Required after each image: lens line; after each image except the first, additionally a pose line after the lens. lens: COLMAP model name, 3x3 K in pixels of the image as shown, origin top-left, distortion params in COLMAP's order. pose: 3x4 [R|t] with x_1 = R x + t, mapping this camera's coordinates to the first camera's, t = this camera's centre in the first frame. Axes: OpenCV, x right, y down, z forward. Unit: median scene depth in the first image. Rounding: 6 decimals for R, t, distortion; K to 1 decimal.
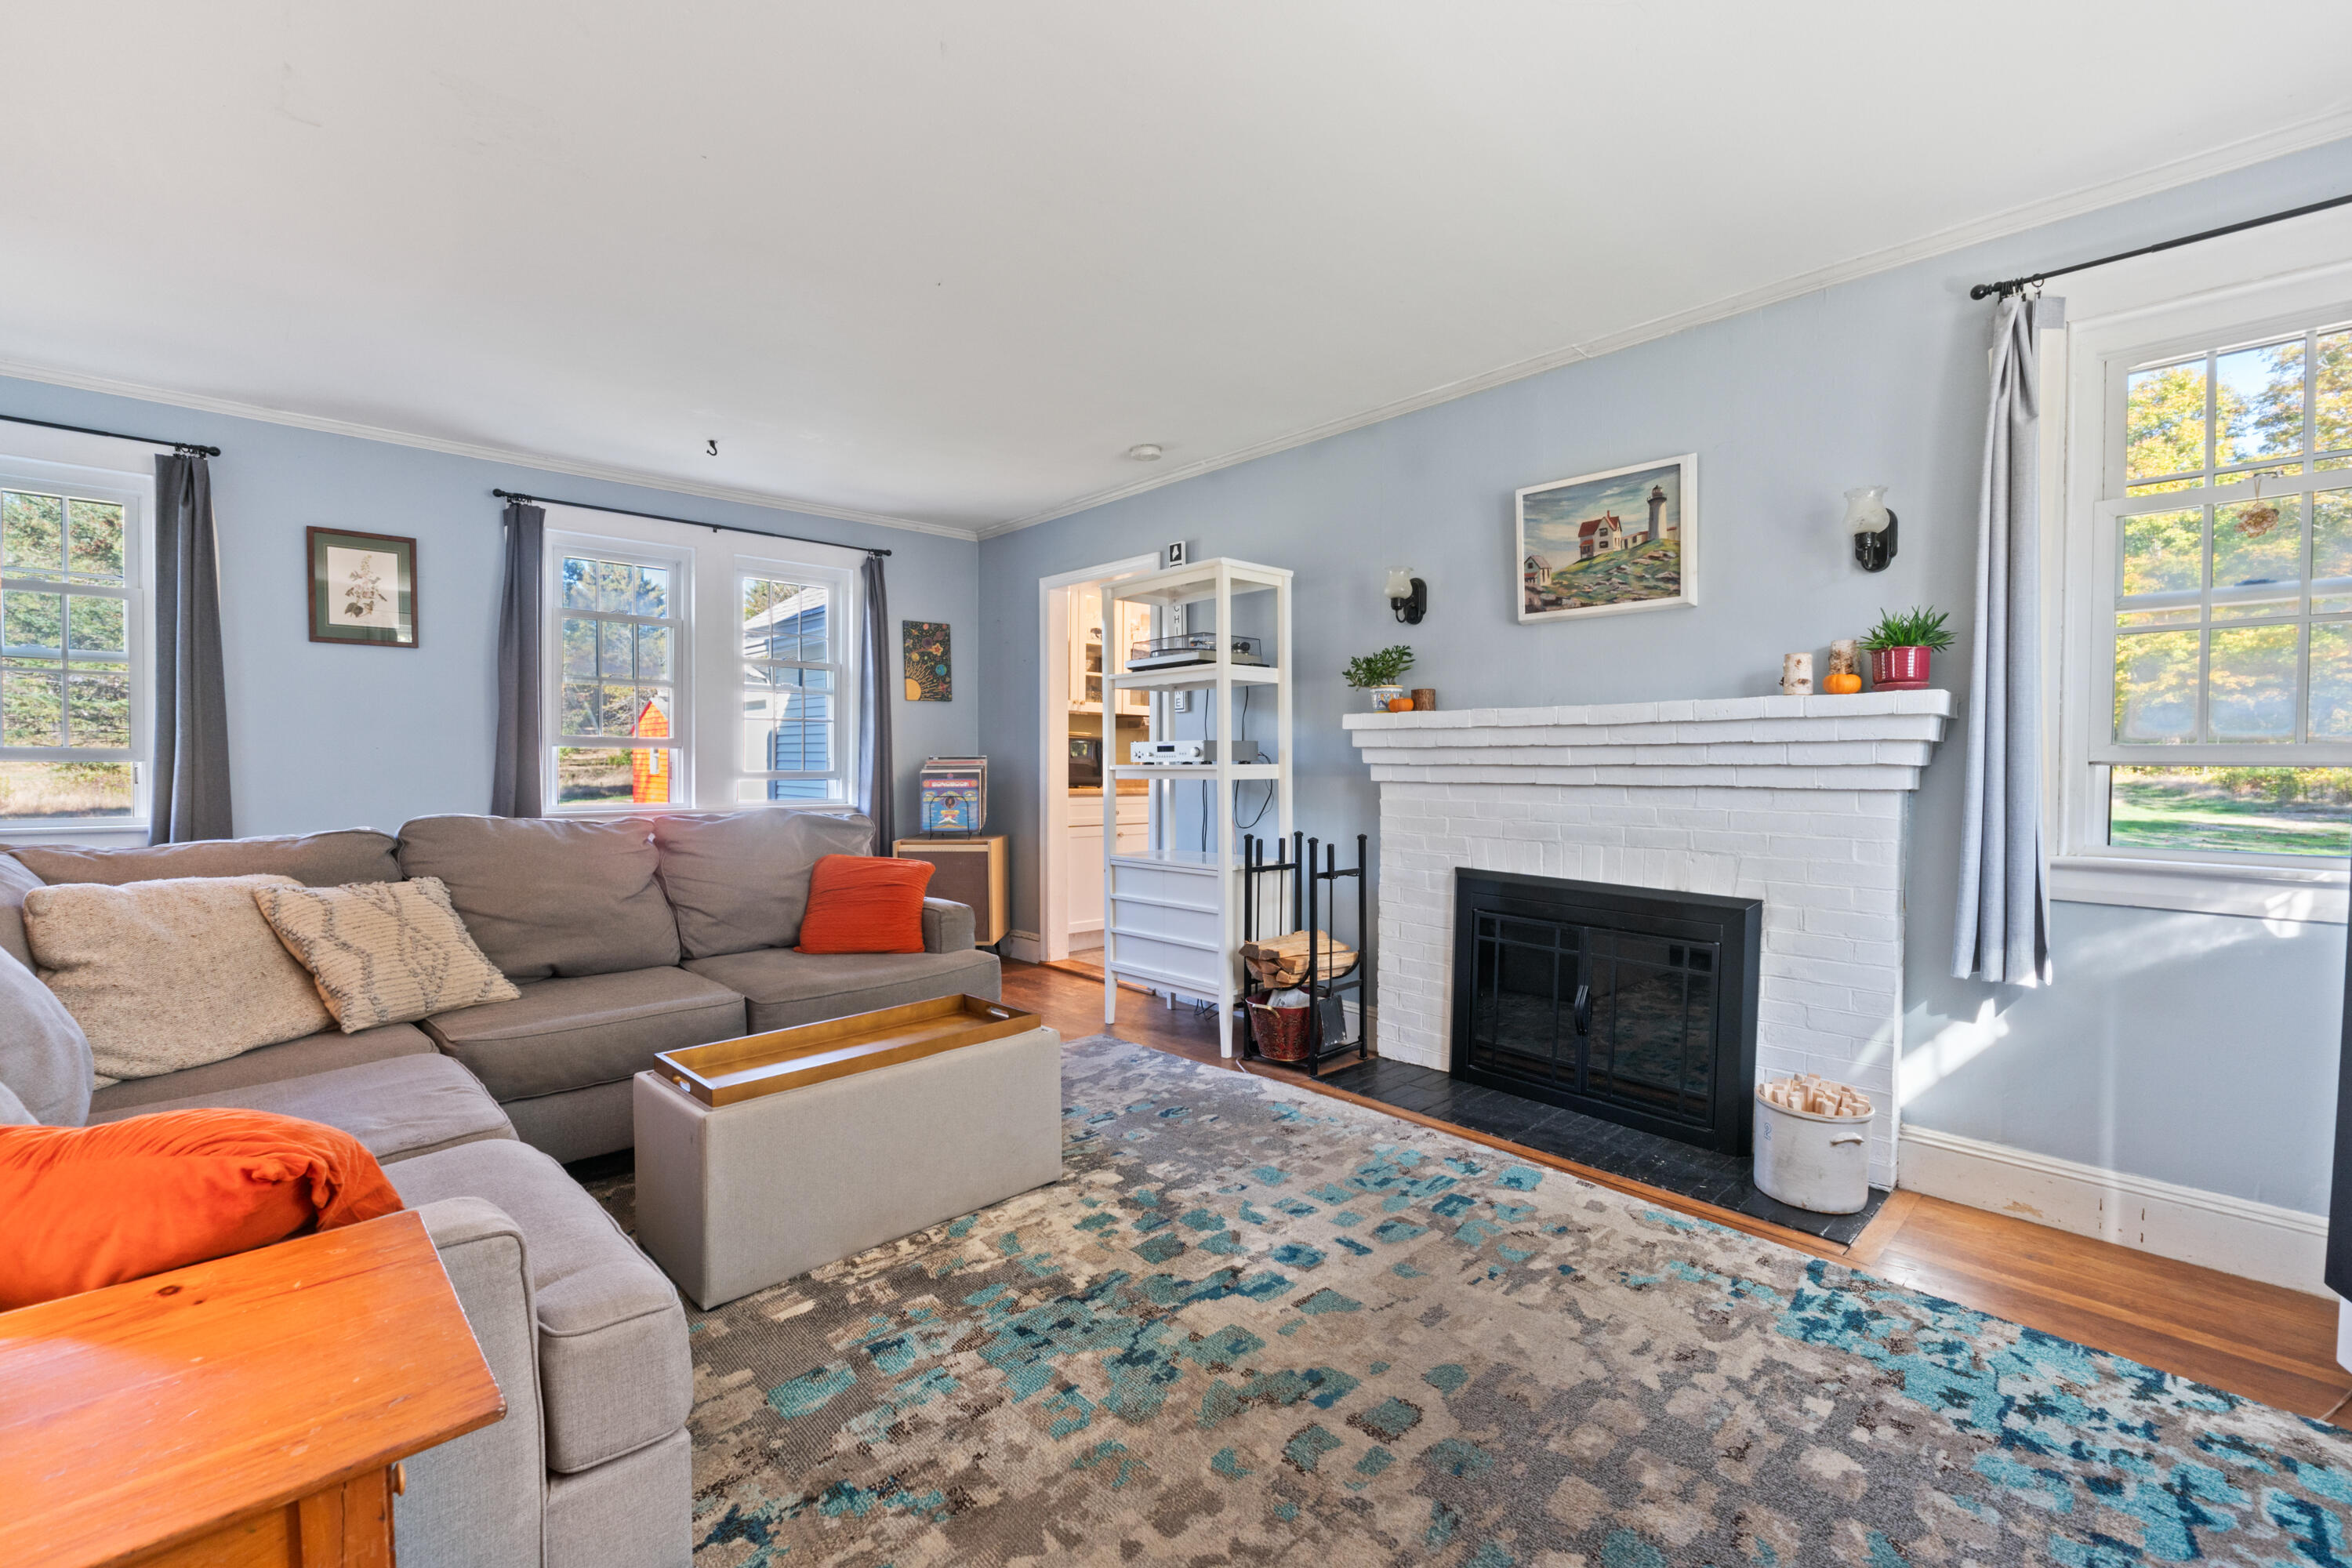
lens RADIAL K [[995.7, 0, 1191.3], [0, 995.7, 783.4], [0, 0, 1]] dist [-0.007743, 0.000203]
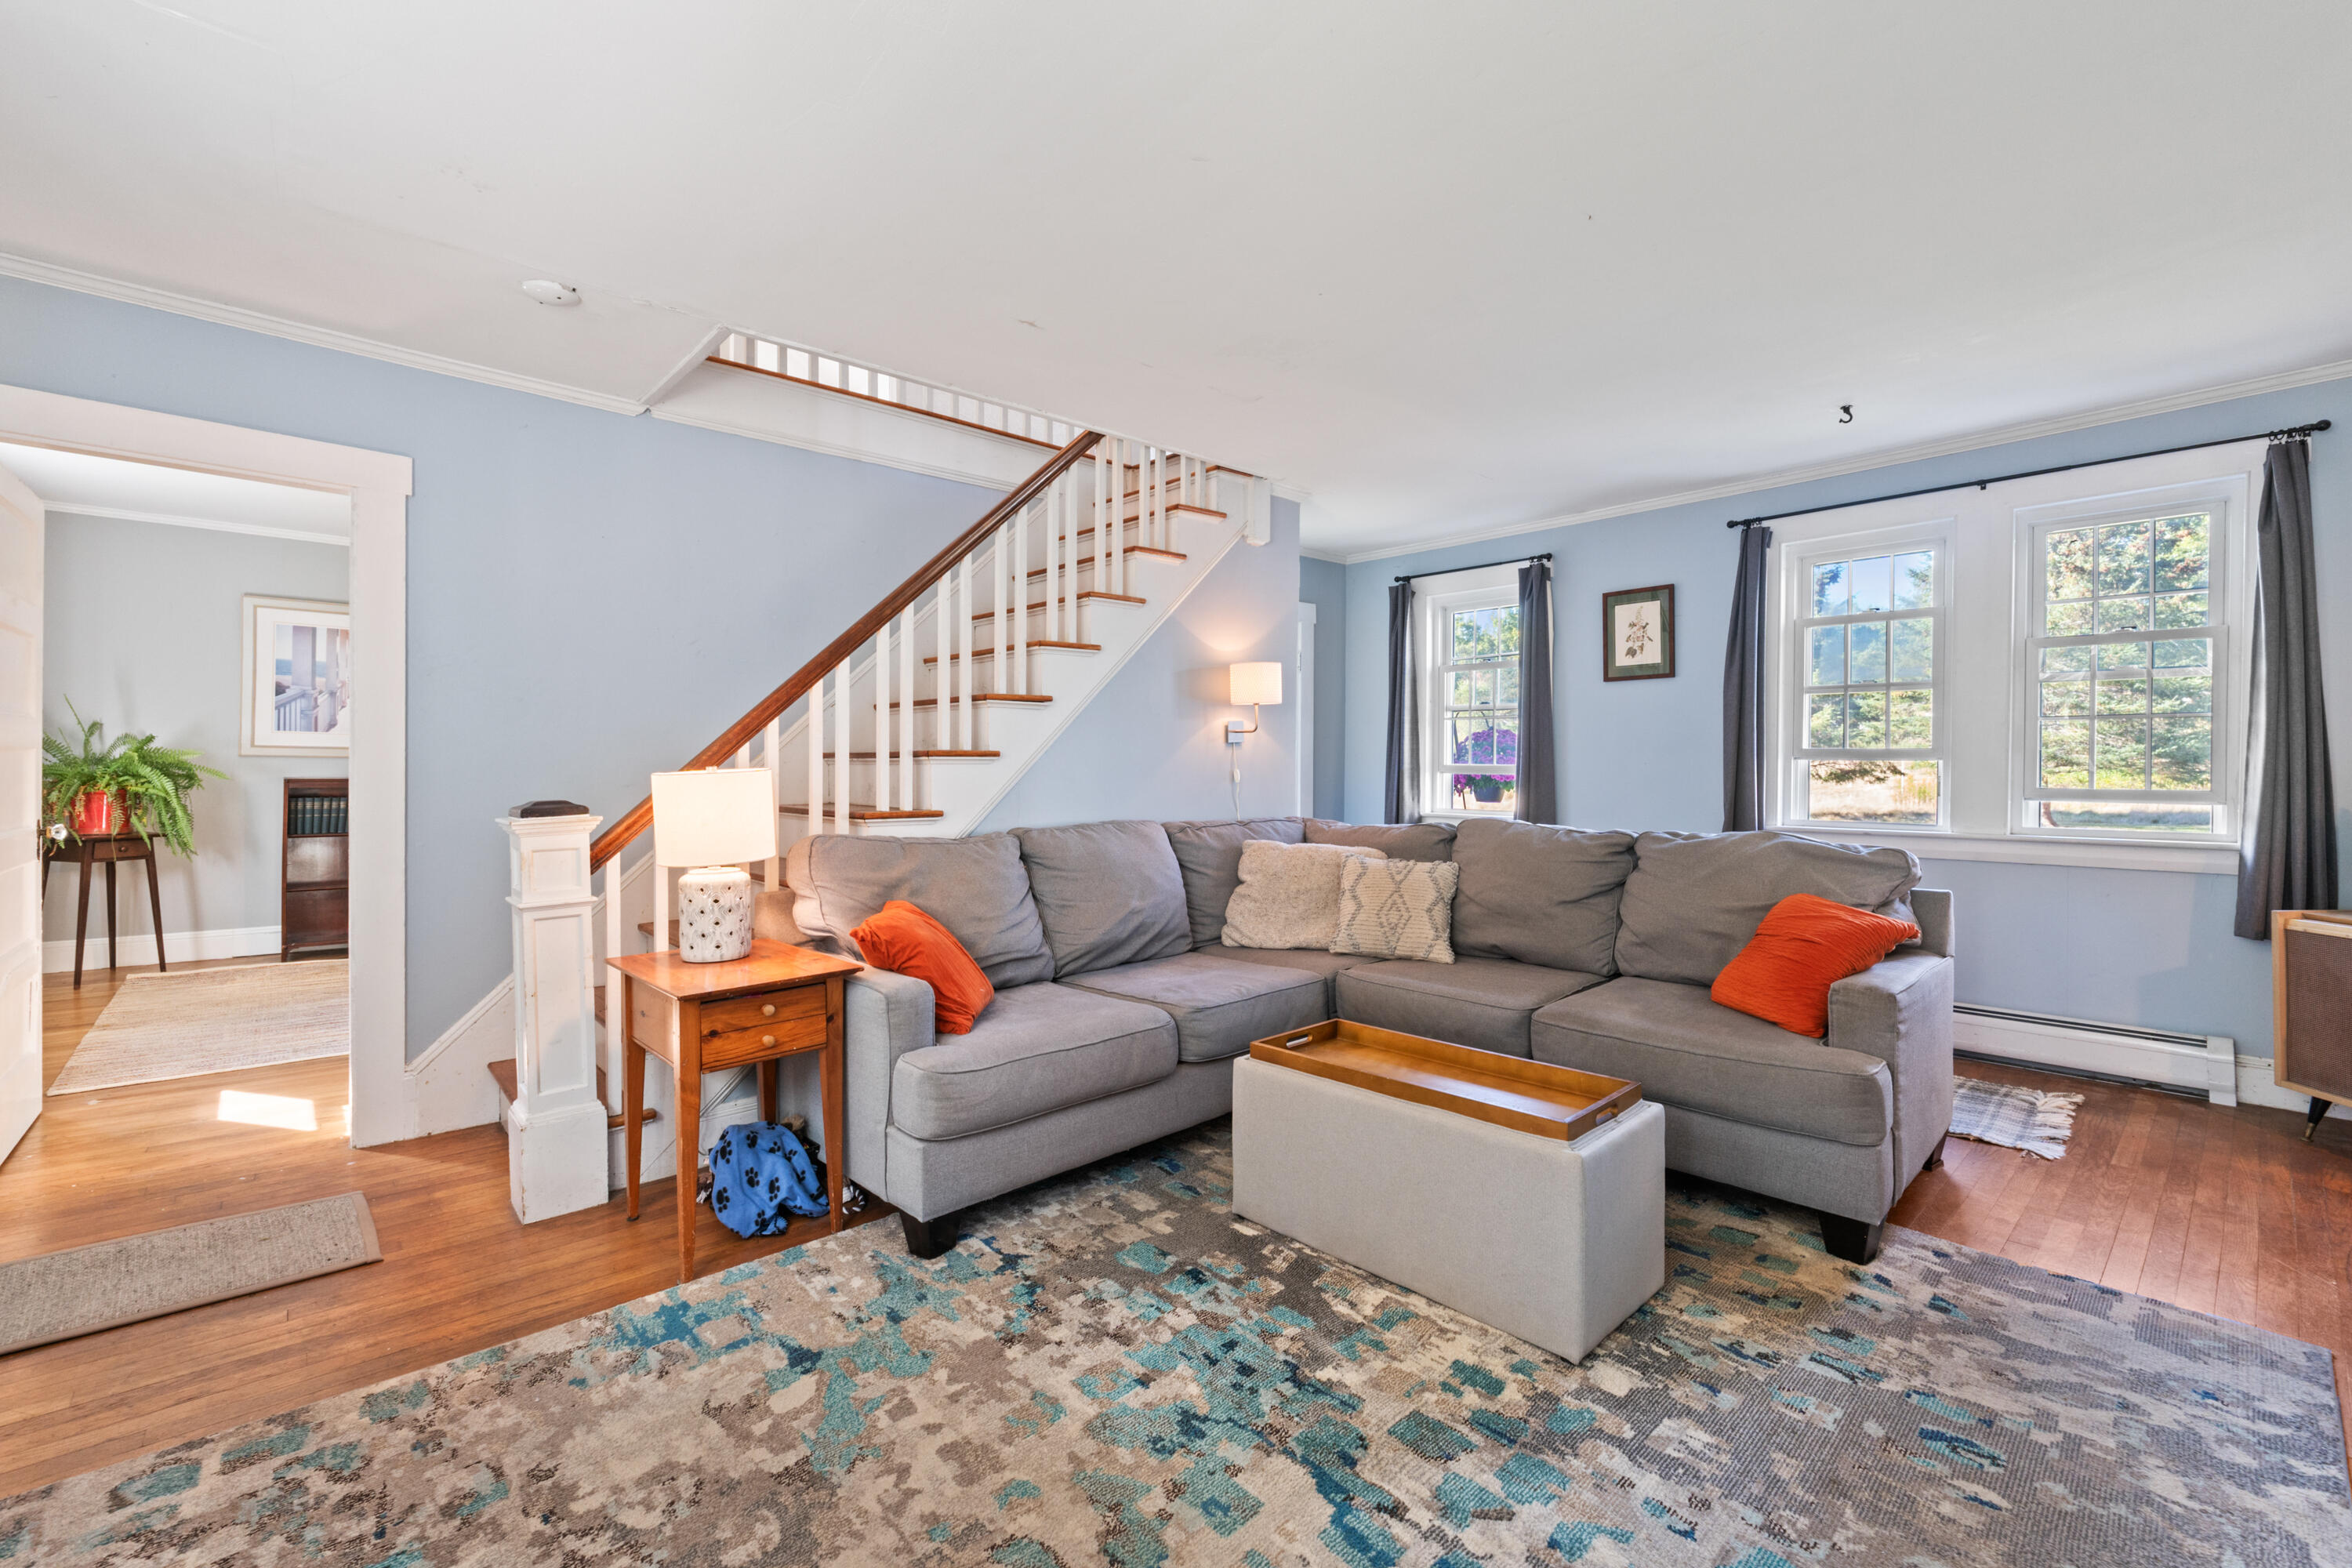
lens RADIAL K [[995.7, 0, 1183.9], [0, 995.7, 769.8], [0, 0, 1]] dist [-0.007743, 0.000203]
pose [[-0.024936, -0.000467, -0.999689, 0.568610], [-0.023602, 0.999721, 0.000121, -0.021414], [0.999410, 0.023598, -0.024940, 0.652762]]
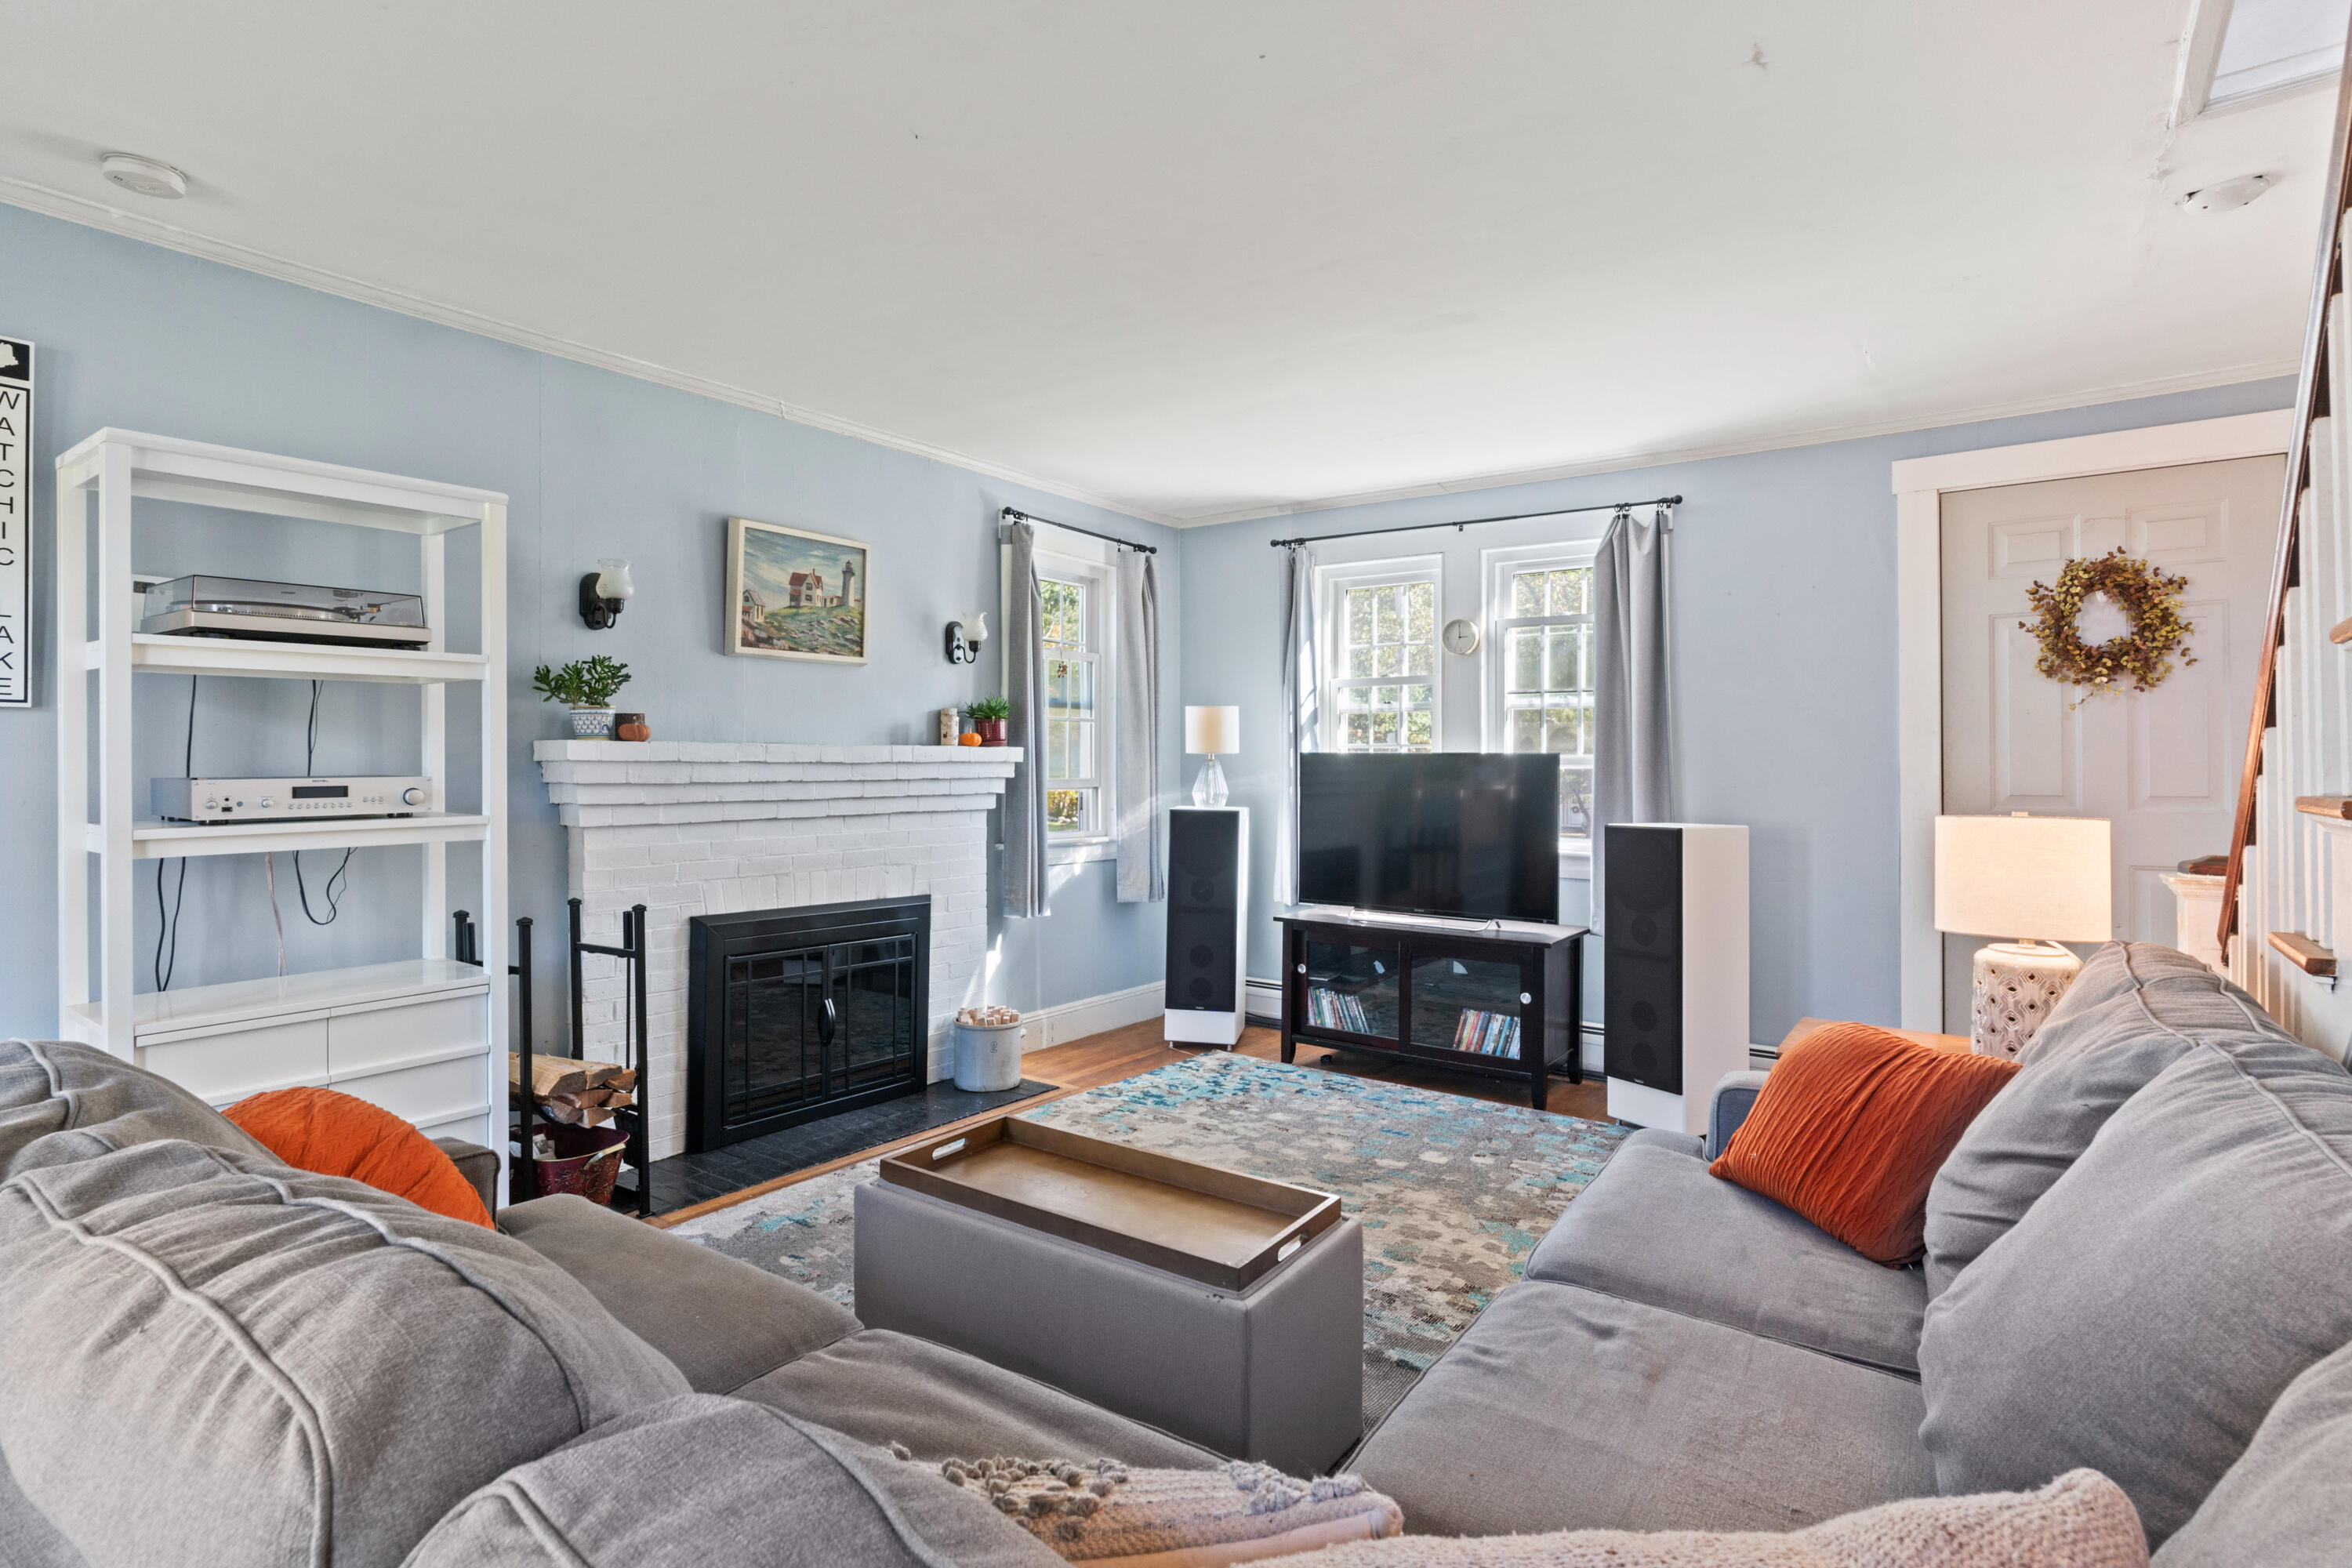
lens RADIAL K [[1151.5, 0, 1172.5], [0, 1151.5, 765.2], [0, 0, 1]] dist [-0.014993, -0.000706]
pose [[-0.170114, -0.004351, 0.985415, -1.011119], [0.020755, 0.999753, 0.007997, -0.063665], [-0.985206, 0.021813, -0.169982, 0.918369]]
